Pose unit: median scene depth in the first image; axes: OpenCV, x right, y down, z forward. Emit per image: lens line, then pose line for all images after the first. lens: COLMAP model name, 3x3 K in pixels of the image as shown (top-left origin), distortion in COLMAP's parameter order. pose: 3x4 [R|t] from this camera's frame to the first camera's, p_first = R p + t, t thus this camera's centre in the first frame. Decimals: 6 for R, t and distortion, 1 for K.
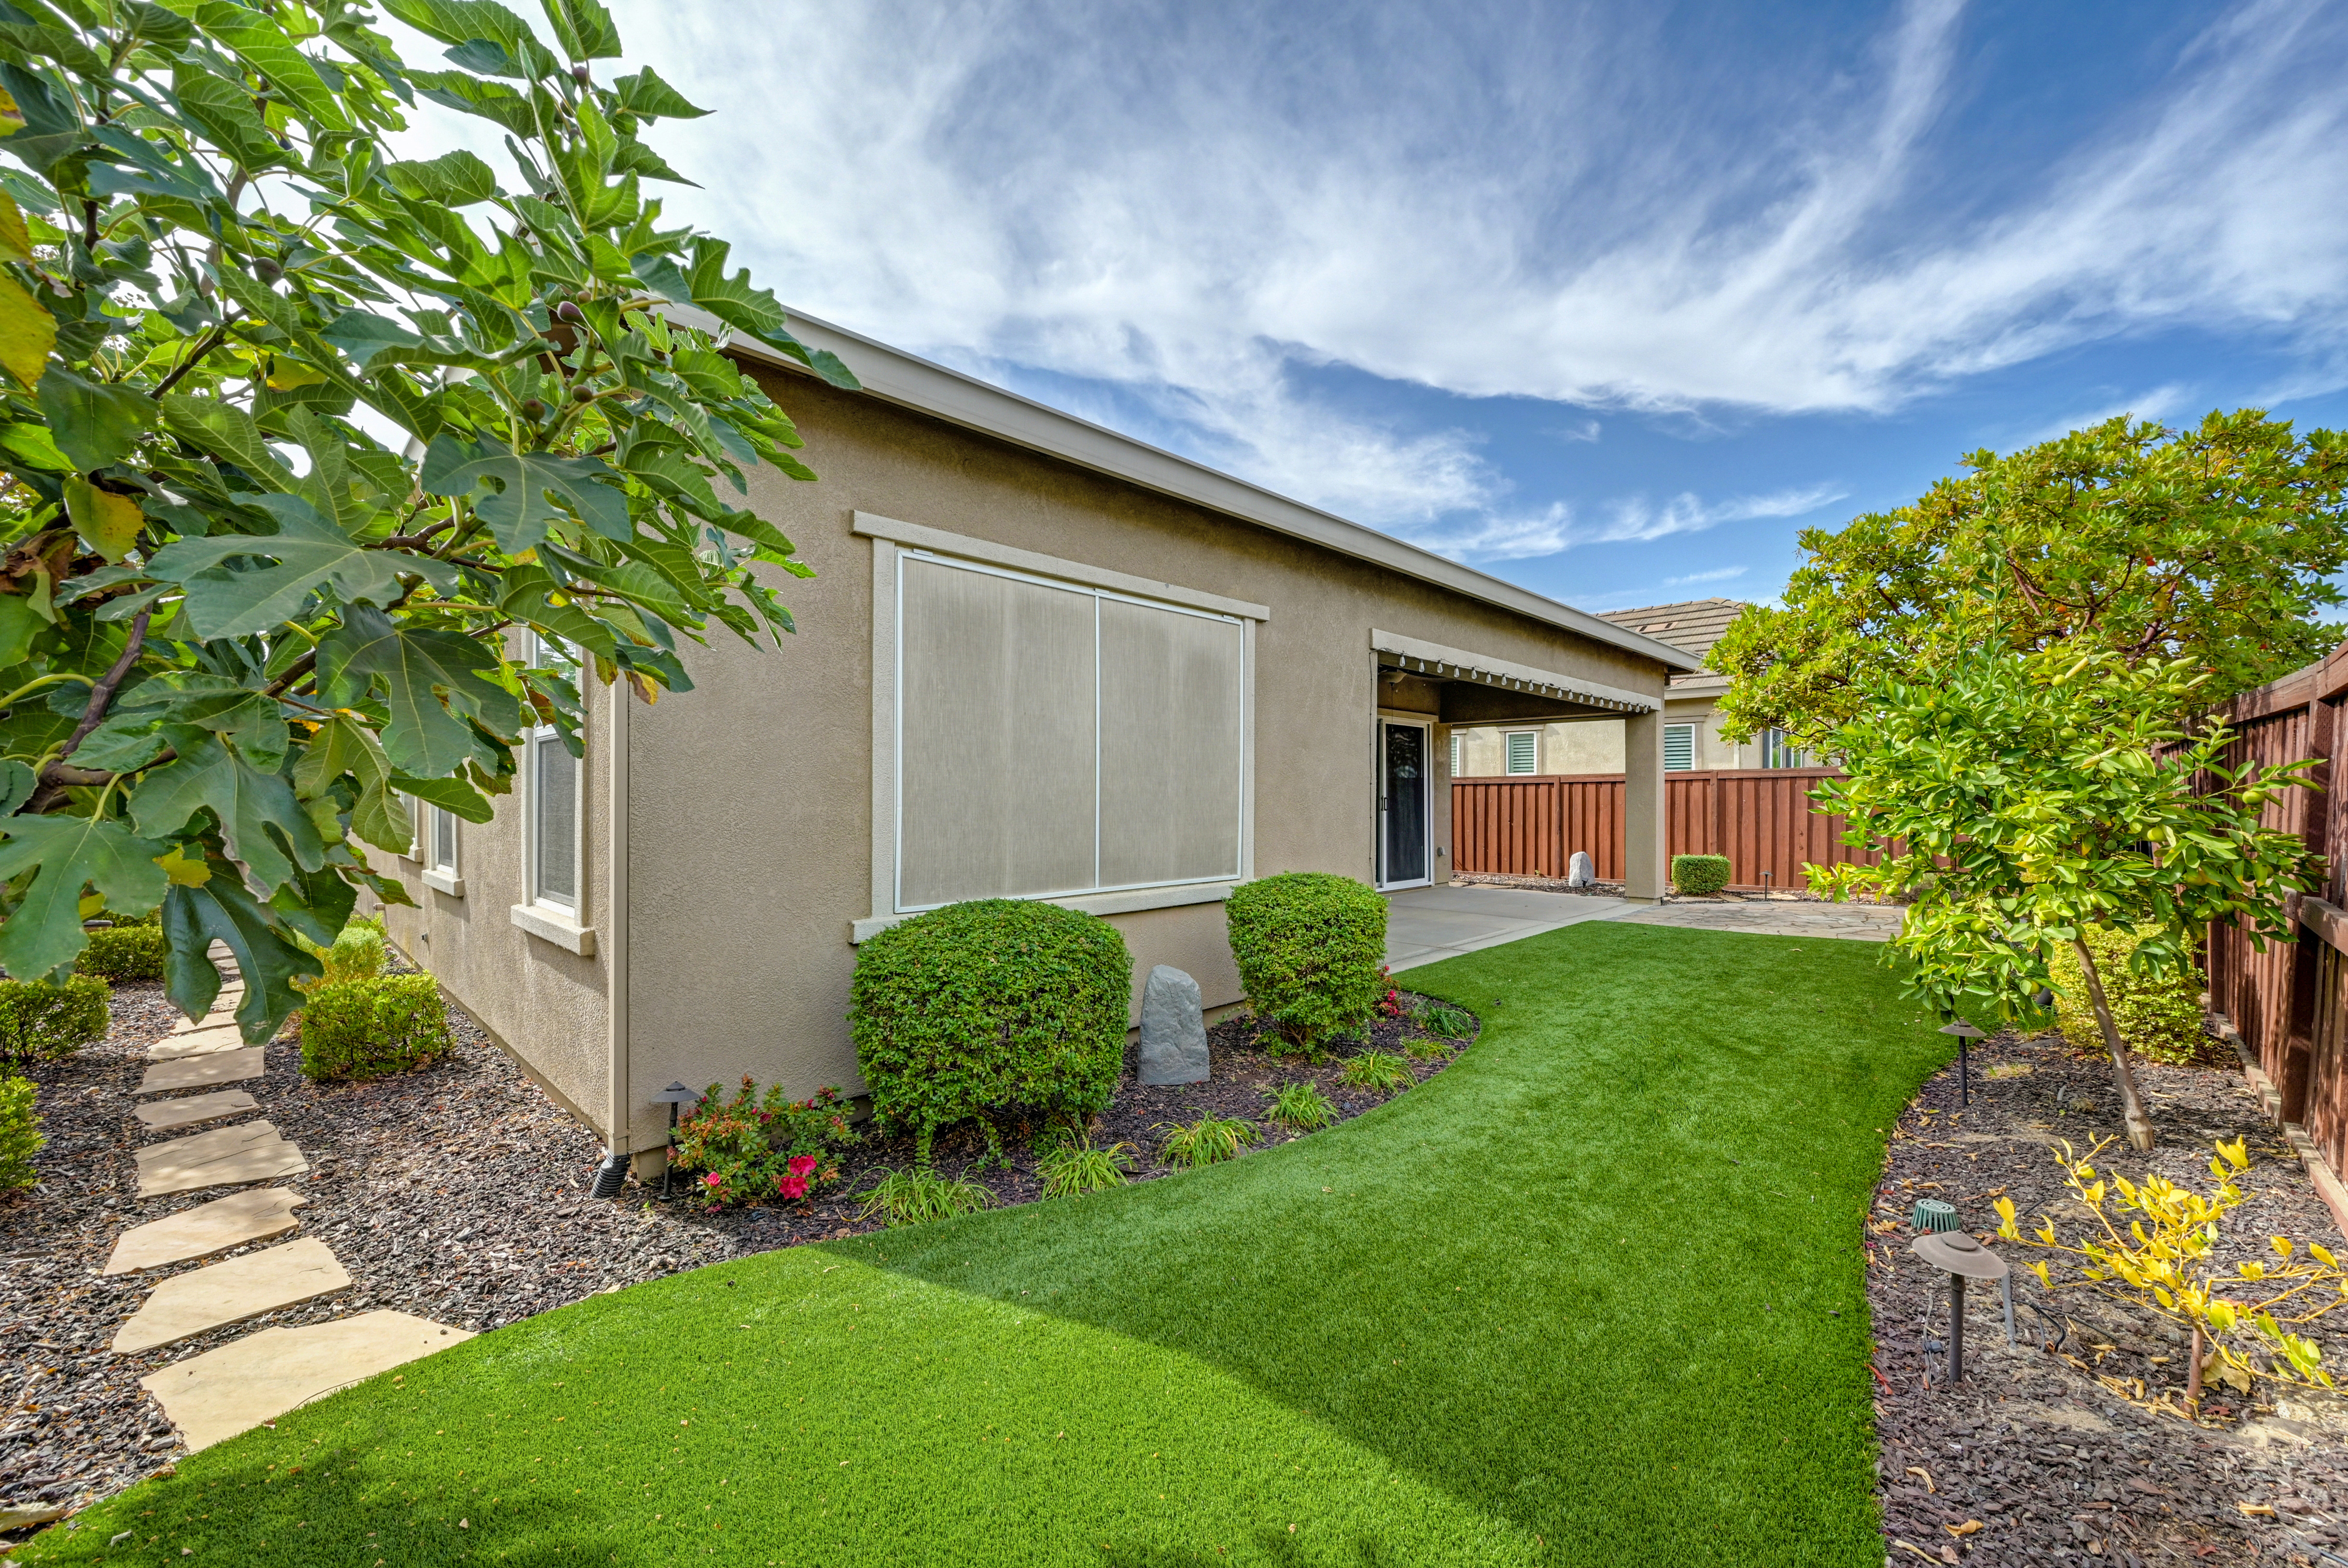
lens RADIAL K [[918.3, 0, 1196.9], [0, 918.3, 794.6], [0, 0, 1]] dist [0.019242, -0.000439]
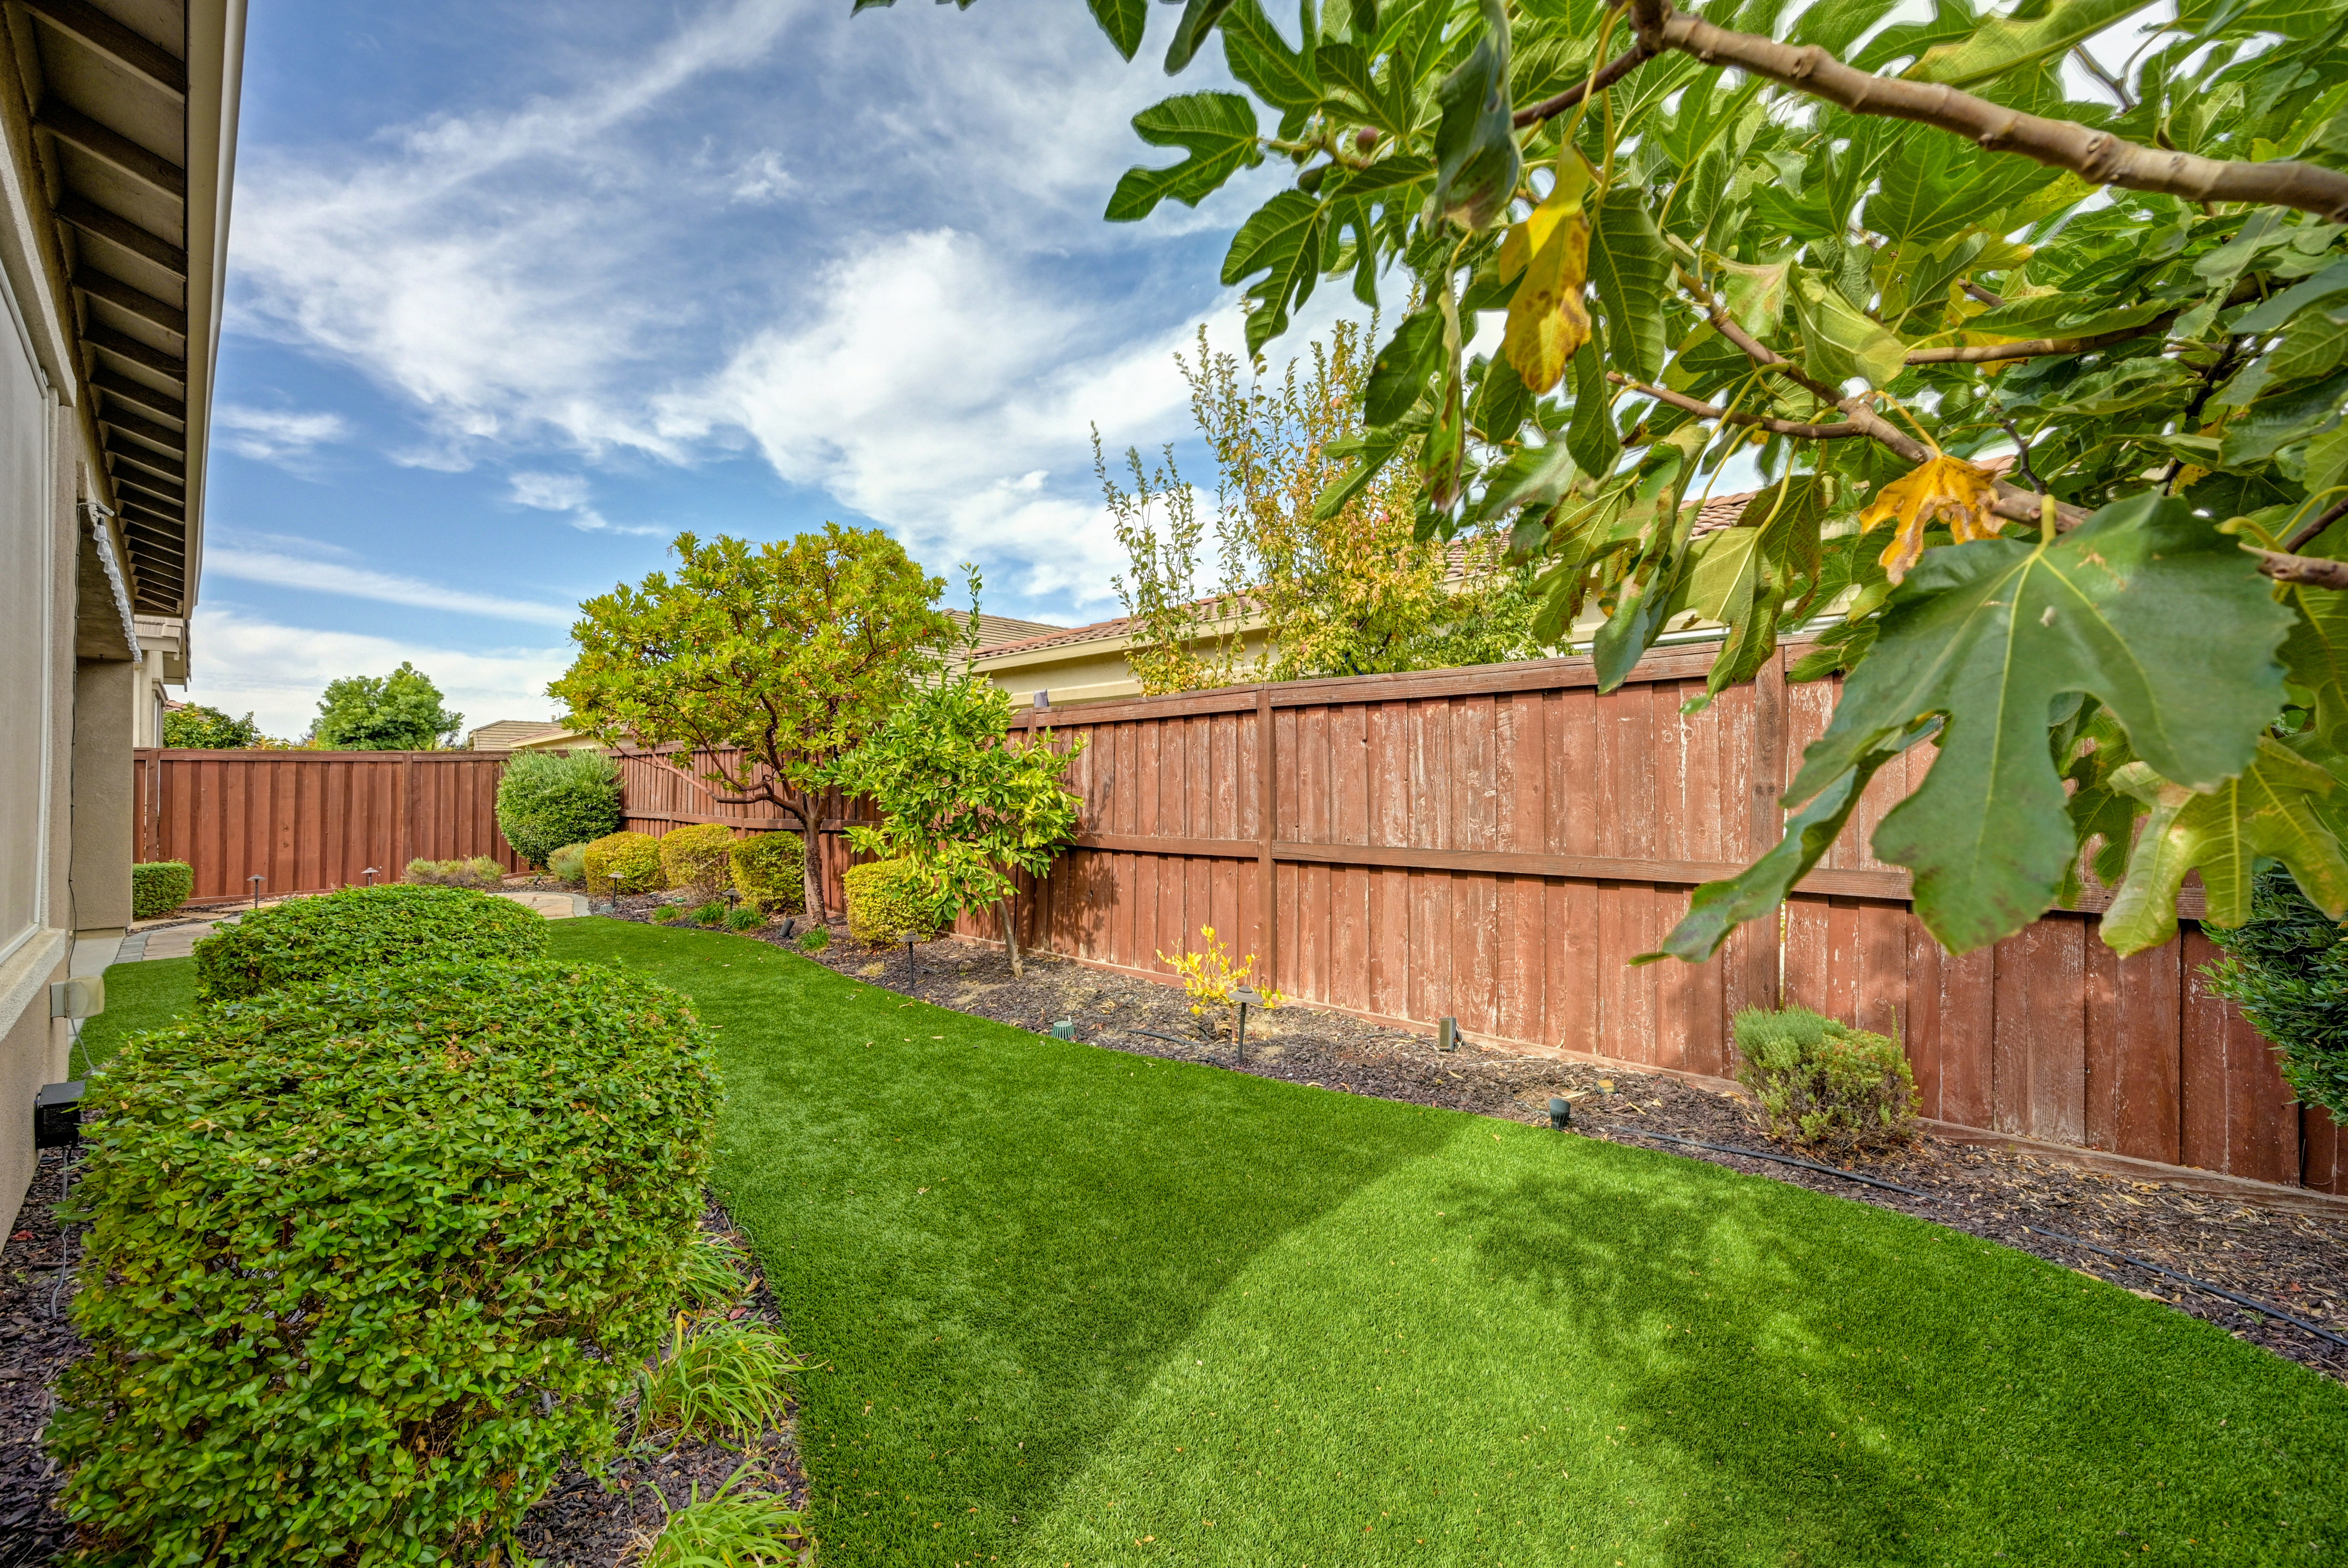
lens RADIAL K [[936.1, 0, 1149.9], [0, 936.1, 780.9], [0, 0, 1]] dist [0.008209, 0.000218]
pose [[0.028335, 0.011380, 0.999534, -0.186524], [-0.000098, 0.999935, -0.011382, 0.008116], [-0.999598, 0.000225, 0.028335, 0.178317]]
